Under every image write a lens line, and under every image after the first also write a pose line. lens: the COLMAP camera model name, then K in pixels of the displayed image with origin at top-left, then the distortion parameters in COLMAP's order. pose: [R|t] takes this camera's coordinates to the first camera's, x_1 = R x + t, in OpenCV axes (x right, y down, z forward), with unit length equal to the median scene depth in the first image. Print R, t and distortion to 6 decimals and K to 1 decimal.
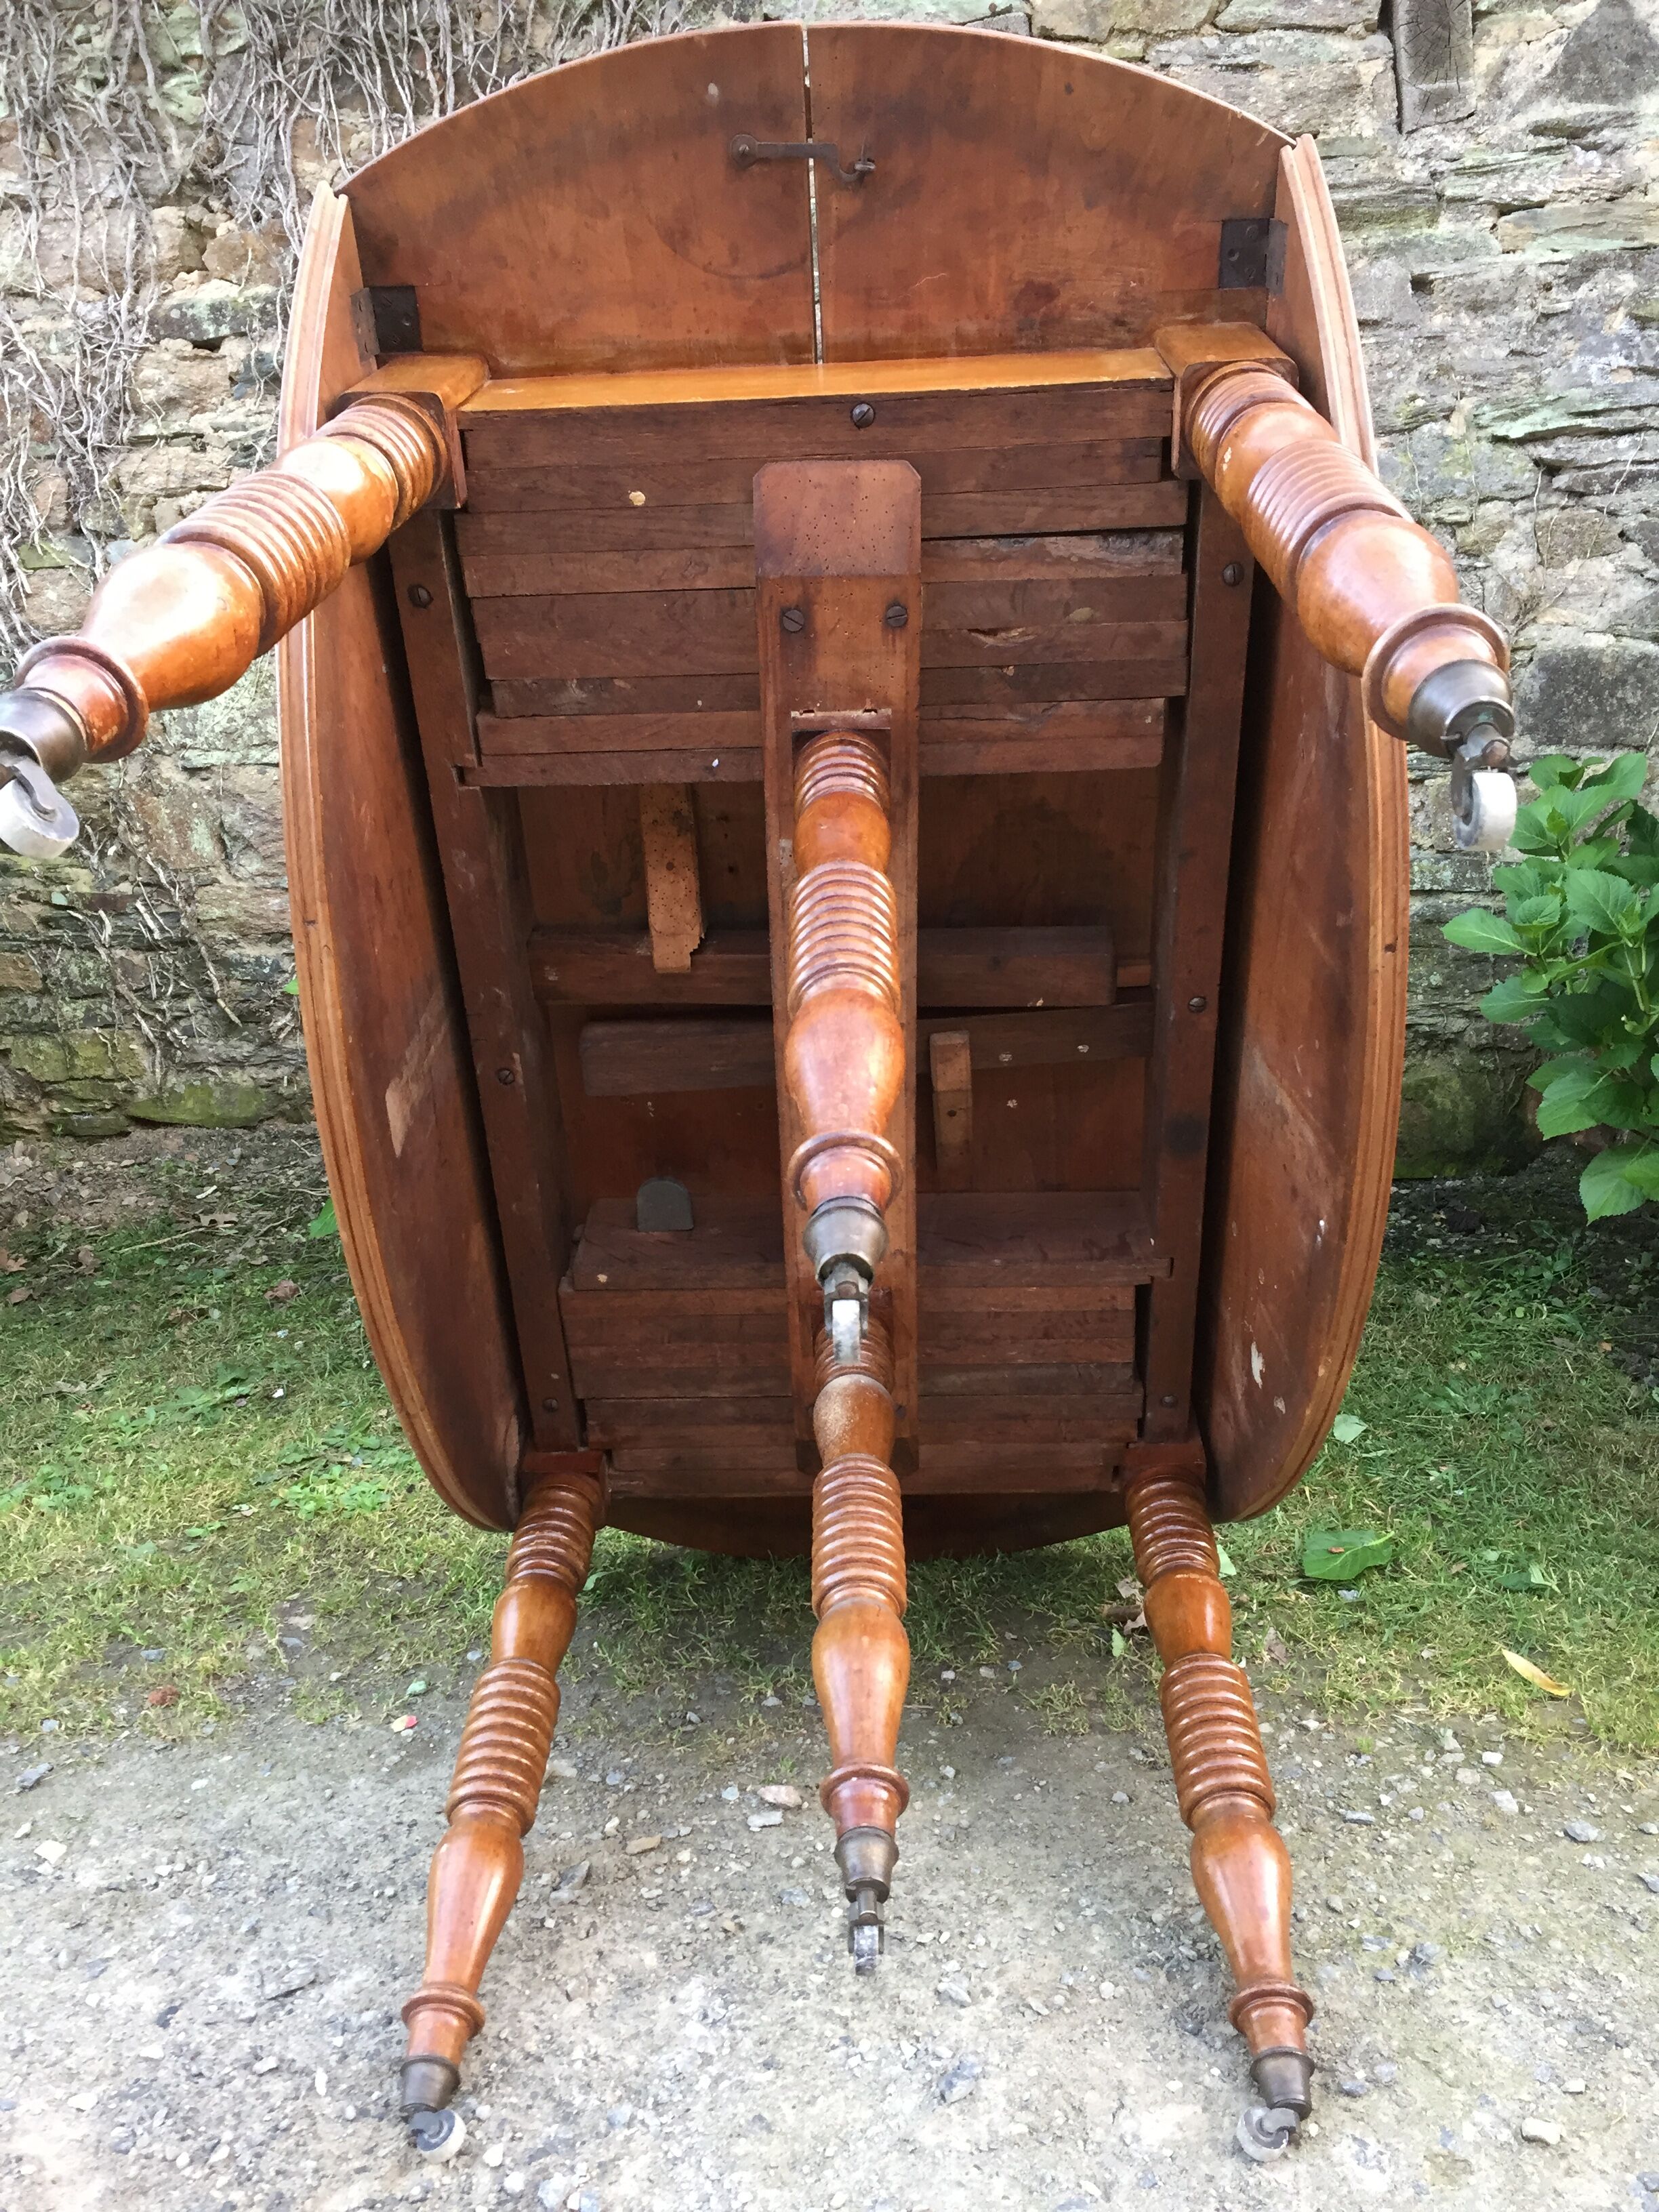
lens RADIAL K [[1874.6, 0, 840.2], [0, 1874.6, 1114.7], [0, 0, 1]] dist [0.085420, -0.117985]
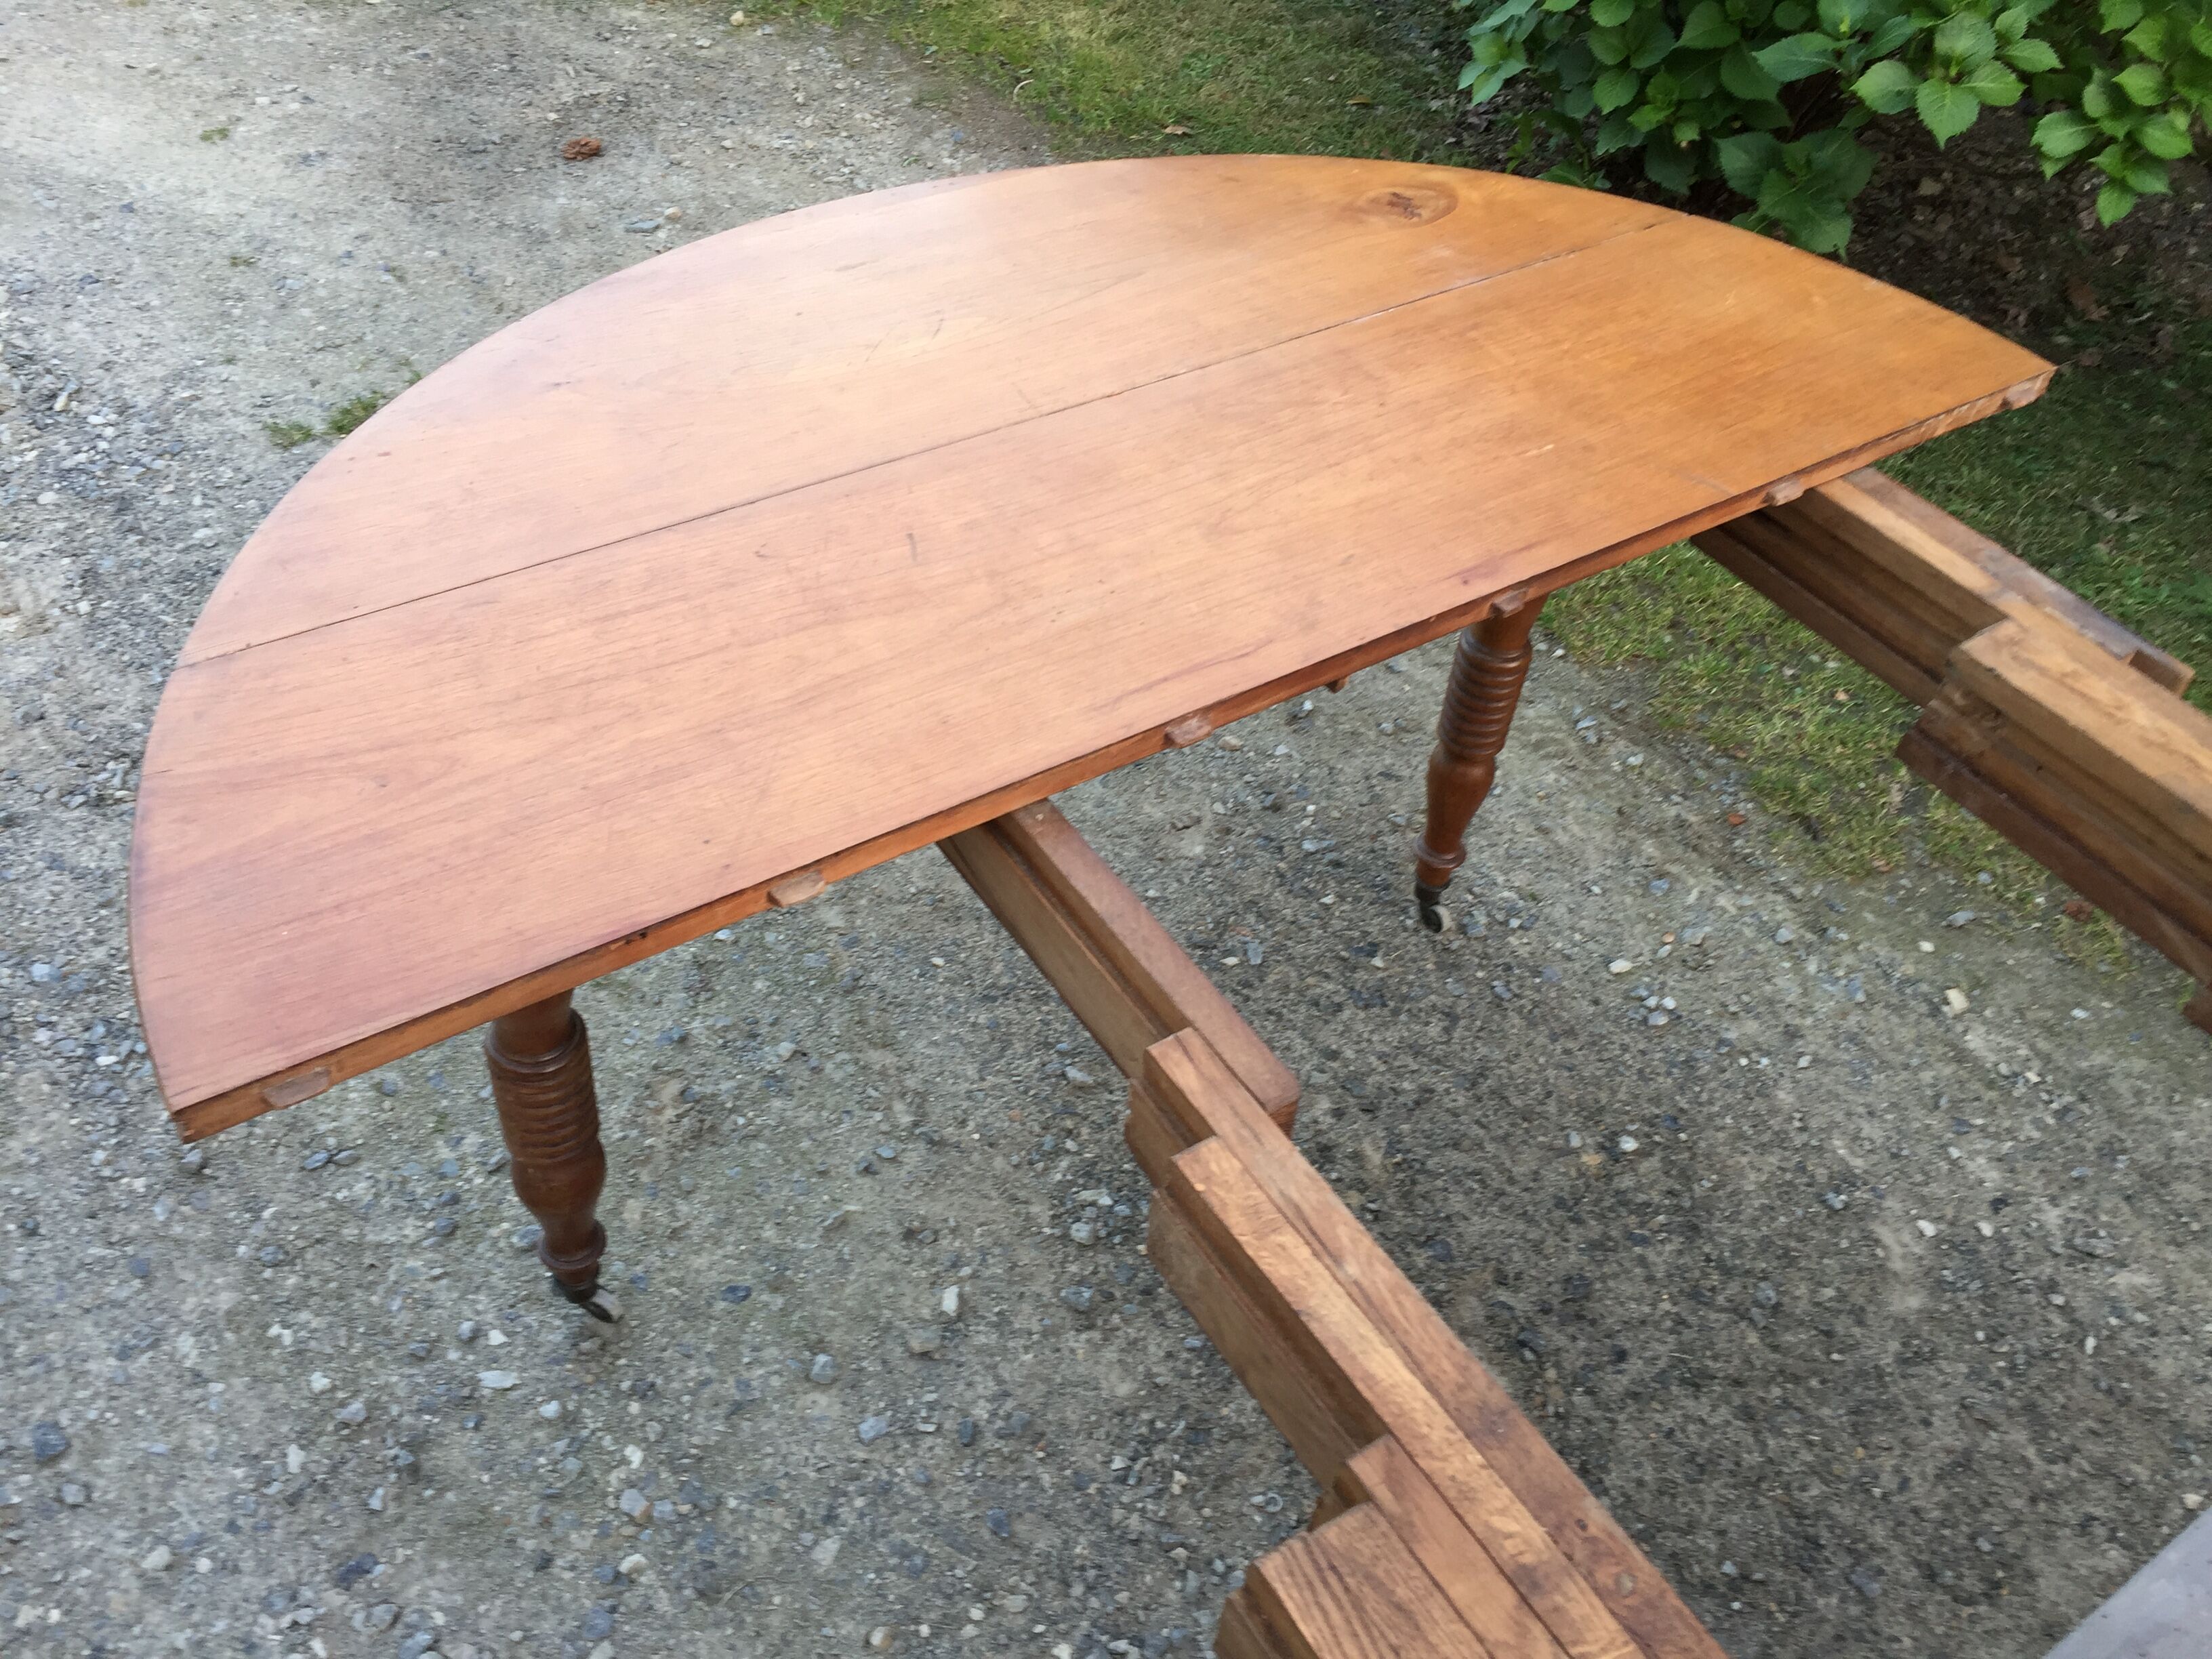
lens RADIAL K [[1874.6, 0, 1116.5], [0, 1874.6, 842.7], [0, 0, 1]] dist [0.085420, -0.117985]
pose [[0.652489, 0.592999, -0.471816, -0.174836], [-0.284174, 0.768650, 0.573081, -0.188243], [0.702498, -0.239851, 0.670051, -0.158900]]
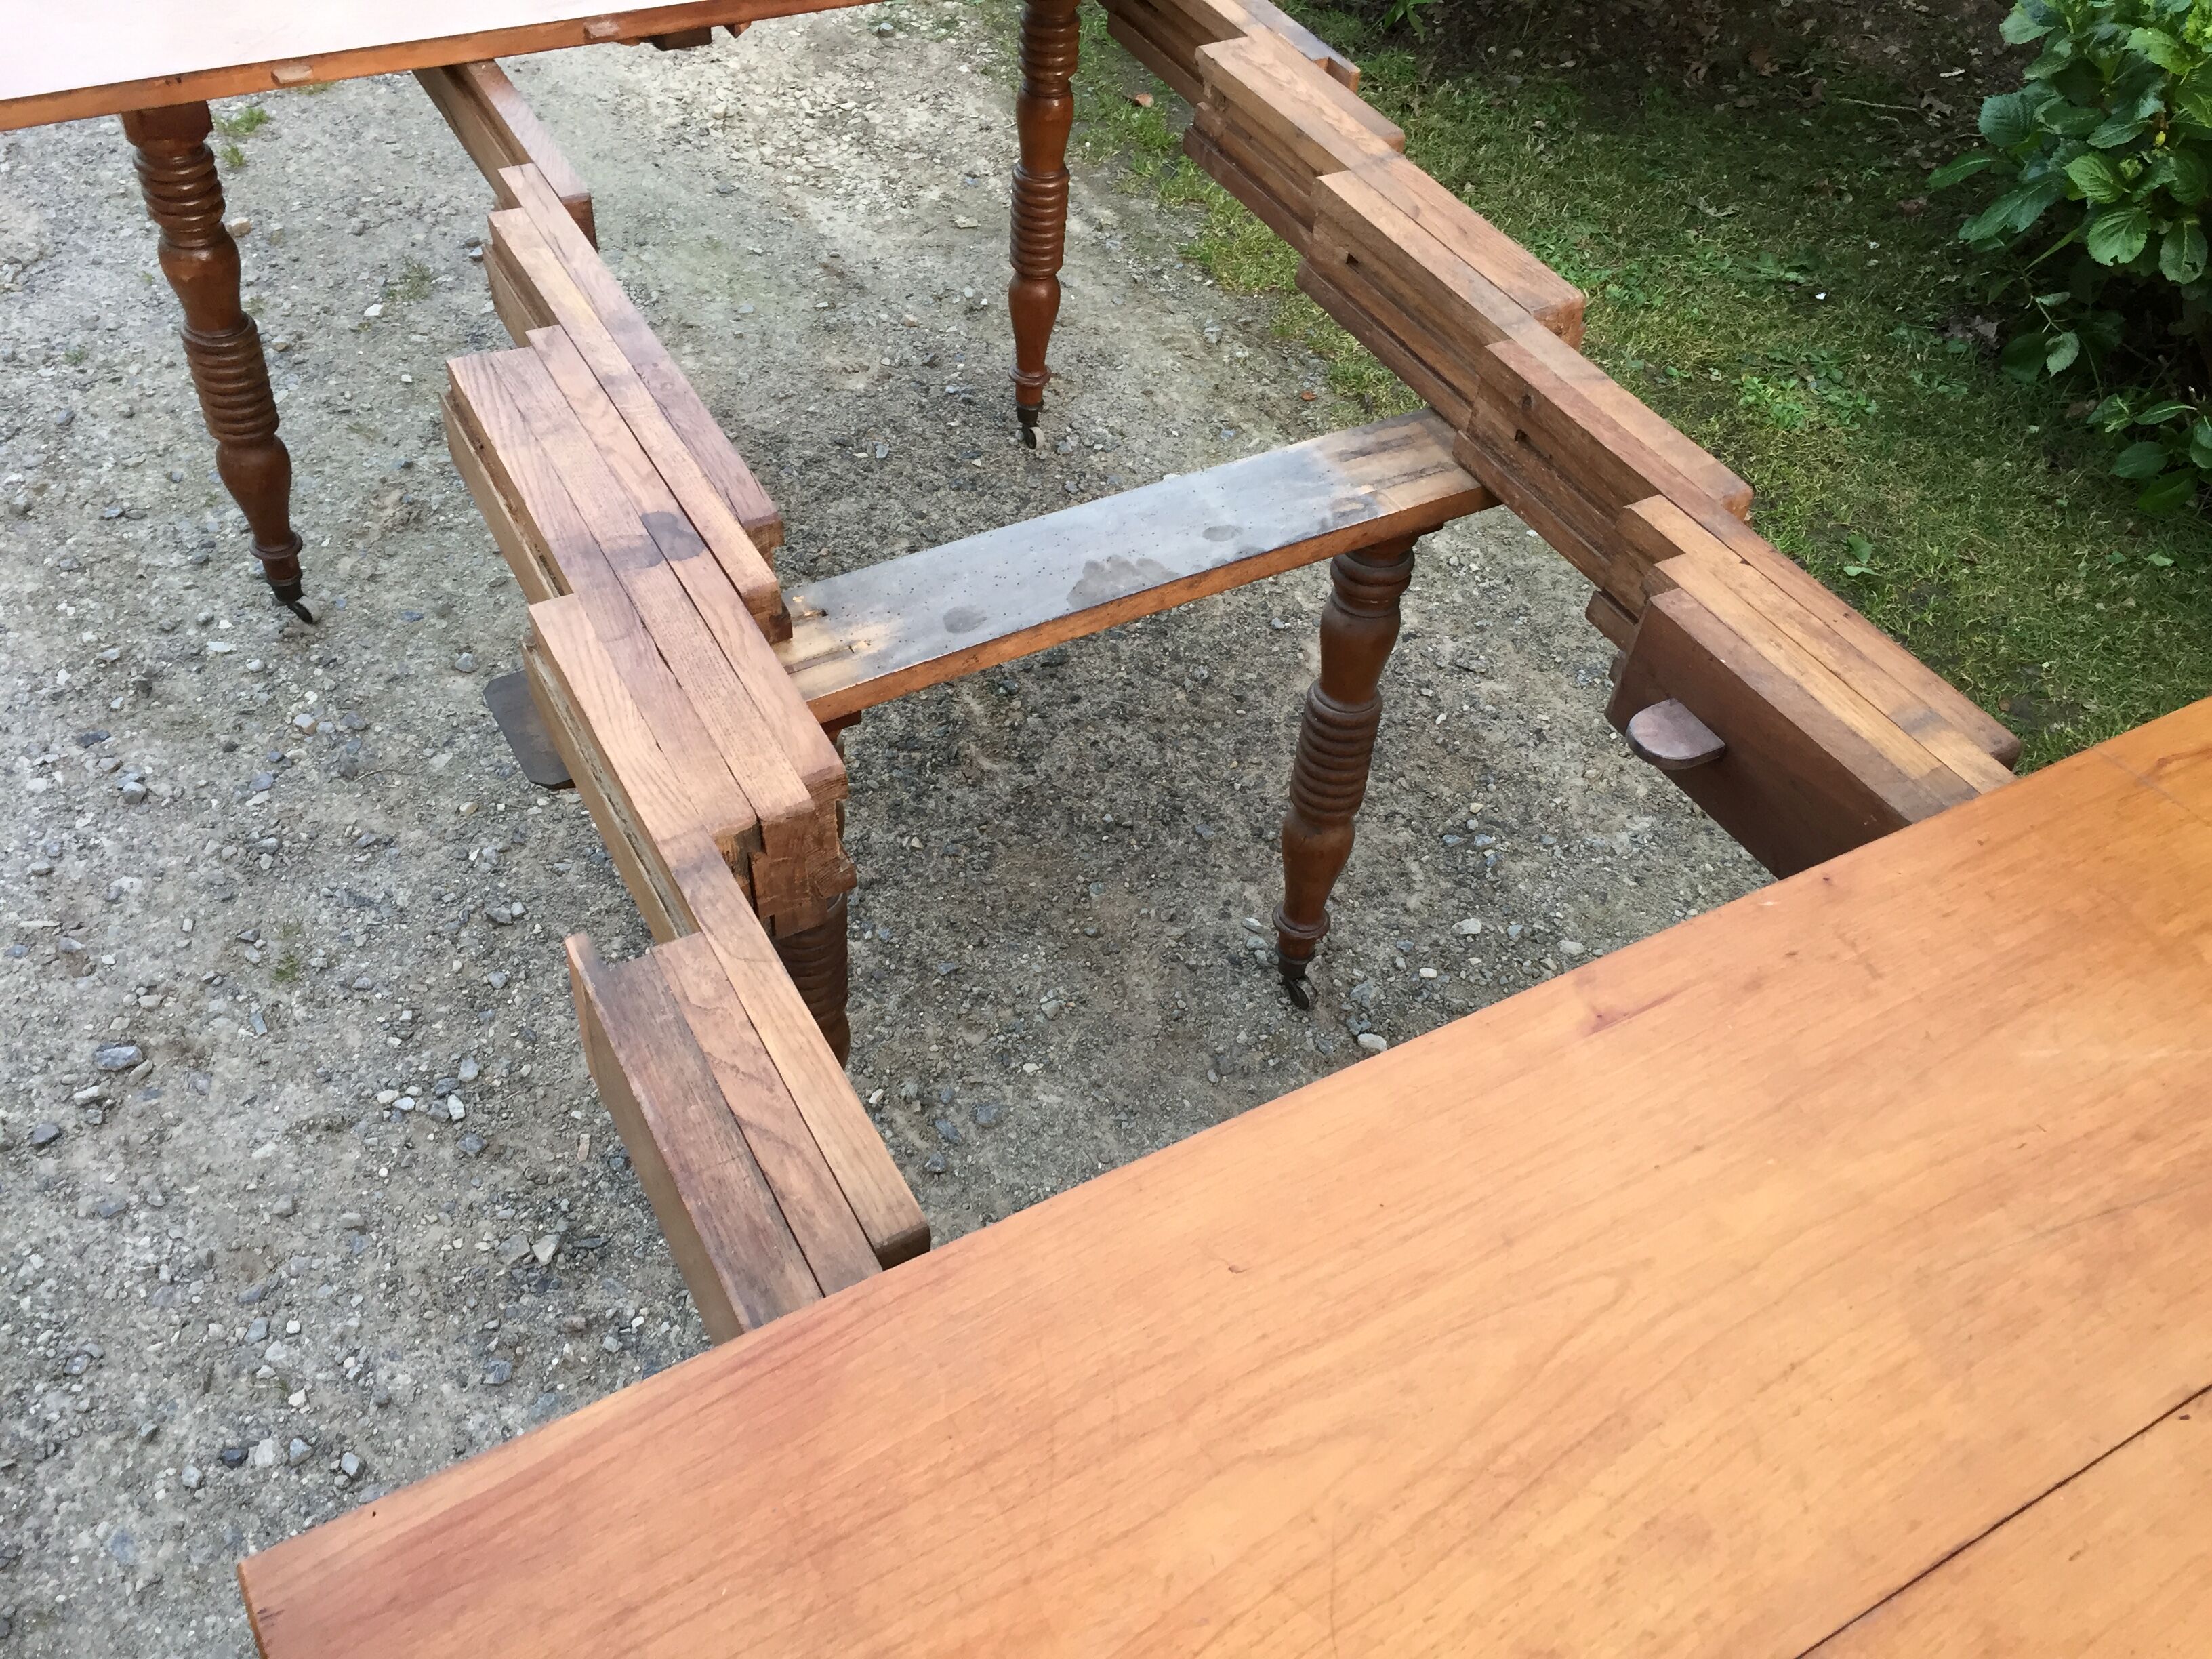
lens RADIAL K [[1874.6, 0, 1113.8], [0, 1874.6, 838.3], [0, 0, 1]] dist [0.085420, -0.117985]
pose [[0.599826, 0.636489, -0.484861, 0.260985], [-0.304727, 0.742031, 0.597102, -0.198207], [0.739831, -0.210407, 0.639045, -0.193627]]
